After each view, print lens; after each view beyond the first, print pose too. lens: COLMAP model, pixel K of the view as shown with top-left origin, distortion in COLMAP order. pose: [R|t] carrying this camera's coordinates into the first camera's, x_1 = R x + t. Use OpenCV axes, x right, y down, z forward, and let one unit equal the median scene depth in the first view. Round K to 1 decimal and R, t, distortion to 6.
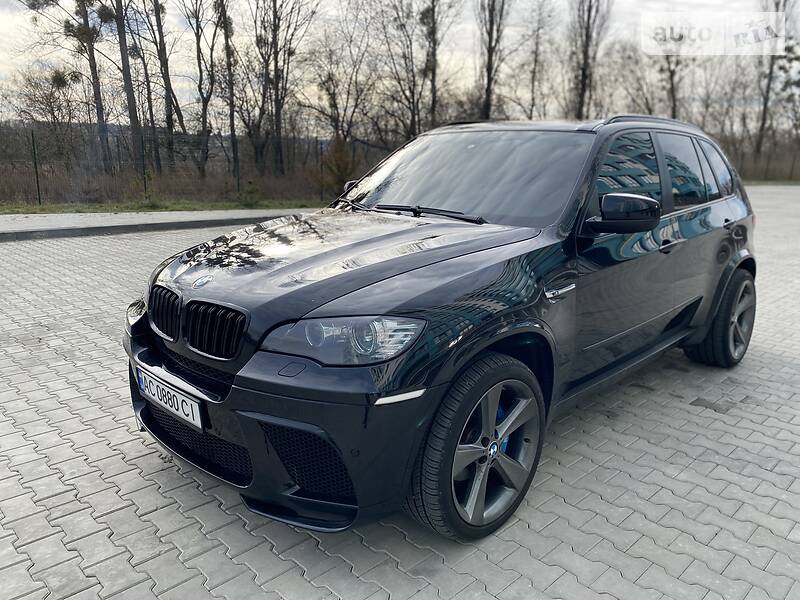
lens RADIAL K [[606.5, 0, 398.5], [0, 606.5, 286.7], [0, 0, 1]] dist [0.003509, 0.002816]
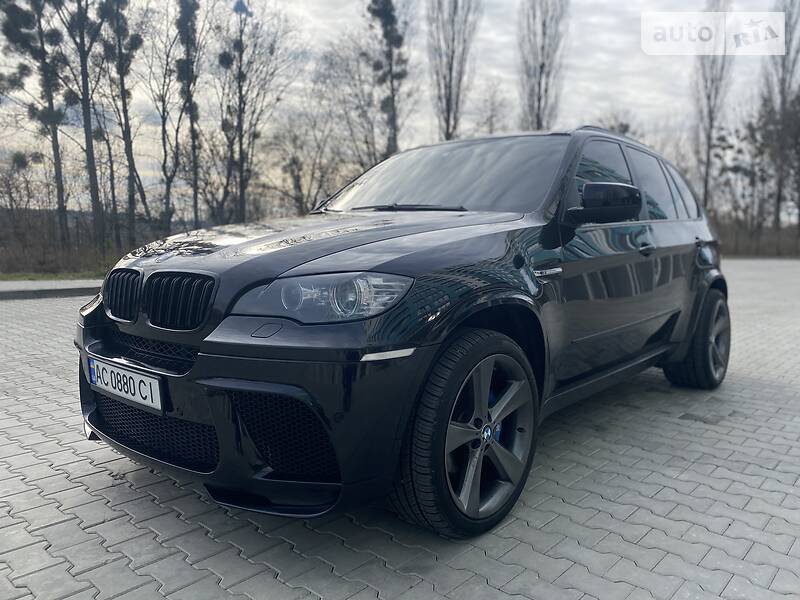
lens RADIAL K [[606.2, 0, 399.3], [0, 606.2, 286.6], [0, 0, 1]] dist [0.010063, -0.006402]
pose [[0.998020, -0.010221, 0.062063, -0.015774], [0.018270, 0.991274, -0.130542, 0.088823], [-0.060187, 0.131417, 0.989498, 0.040479]]
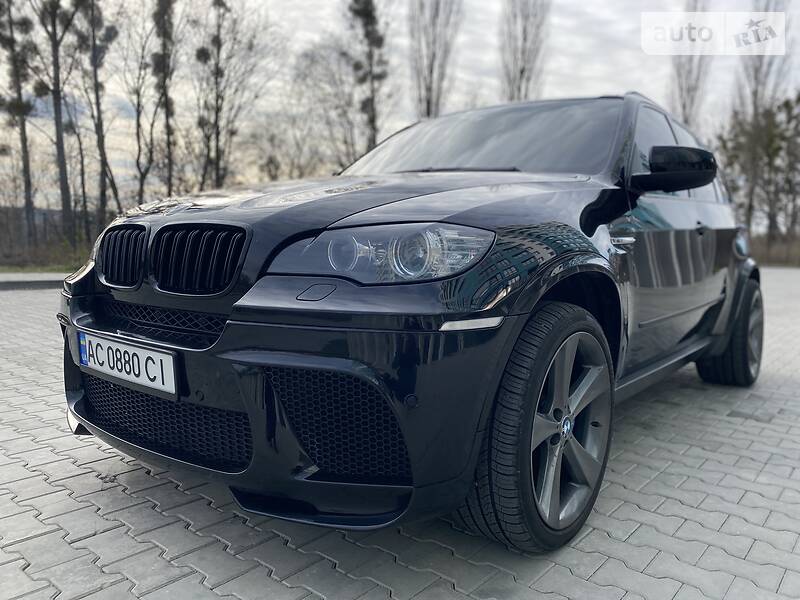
lens RADIAL K [[609.5, 0, 400.9], [0, 609.5, 286.9], [0, 0, 1]] dist [0.004534, -0.000073]
pose [[0.994575, 0.003836, 0.103950, -0.069377], [0.010290, 0.990791, -0.135008, 0.104692], [-0.103511, 0.135346, 0.985377, 0.130680]]
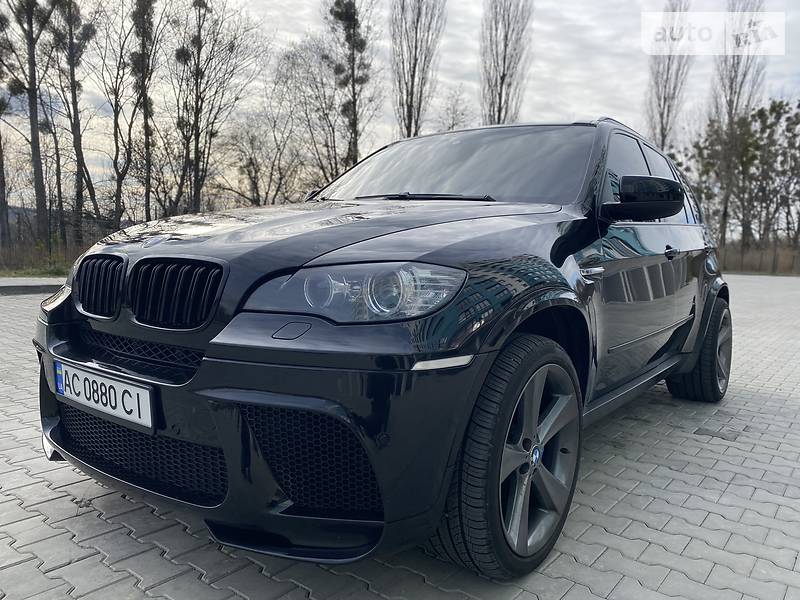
lens RADIAL K [[608.9, 0, 399.1], [0, 608.9, 290.0], [0, 0, 1]] dist [0.005931, -0.001486]
pose [[0.990991, 0.011219, 0.133454, -0.066924], [0.006964, 0.990821, -0.135004, 0.086249], [-0.133744, 0.134718, 0.981817, 0.118443]]
